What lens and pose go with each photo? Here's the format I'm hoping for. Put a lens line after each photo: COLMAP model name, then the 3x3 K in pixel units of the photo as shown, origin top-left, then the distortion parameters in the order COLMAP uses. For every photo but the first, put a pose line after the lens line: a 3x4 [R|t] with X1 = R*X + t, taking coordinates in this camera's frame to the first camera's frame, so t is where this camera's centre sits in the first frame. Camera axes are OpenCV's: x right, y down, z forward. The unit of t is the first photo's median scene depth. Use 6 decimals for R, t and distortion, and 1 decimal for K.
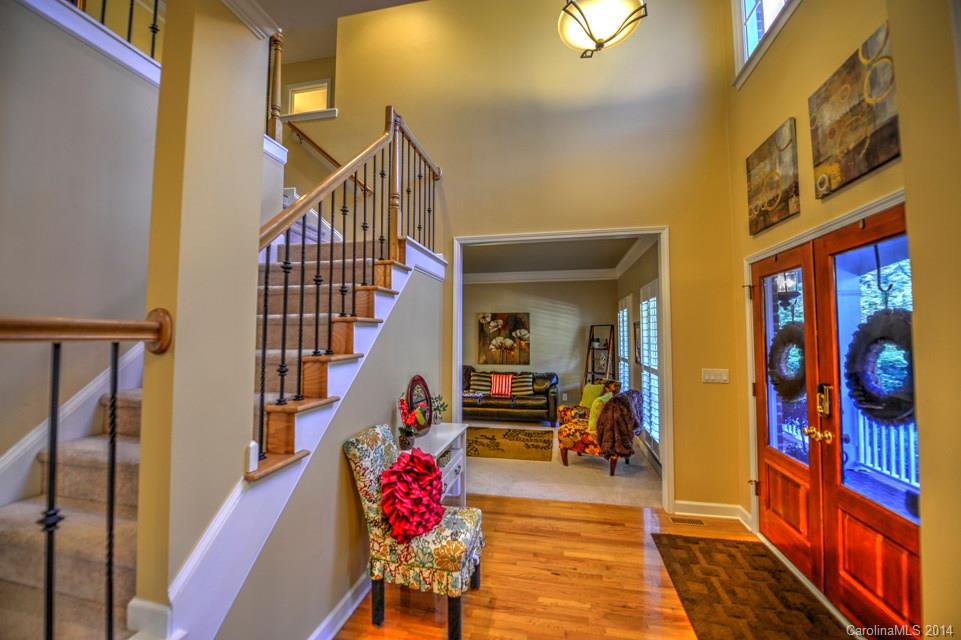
lens RADIAL K [[388.4, 0, 482.9], [0, 388.4, 317.0], [0, 0, 1]] dist [-0.013155, -0.003850]
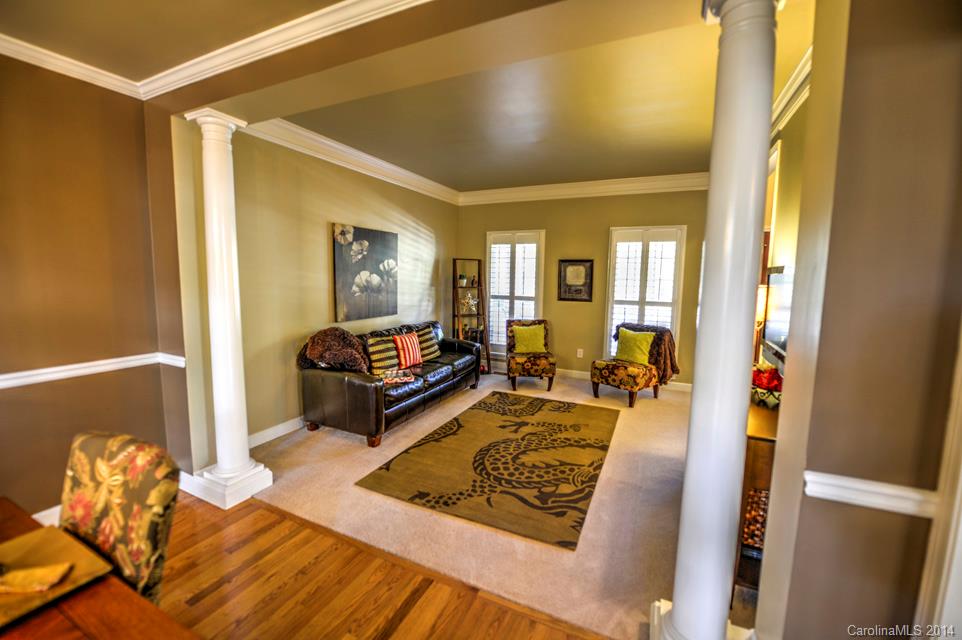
lens RADIAL K [[388.8, 0, 483.4], [0, 388.8, 317.0], [0, 0, 1]] dist [-0.013155, -0.003850]
pose [[0.230750, -0.101163, 0.967740, -0.480789], [-0.065472, 0.990712, 0.119175, 0.039605], [-0.970808, -0.090859, 0.221984, 0.707823]]
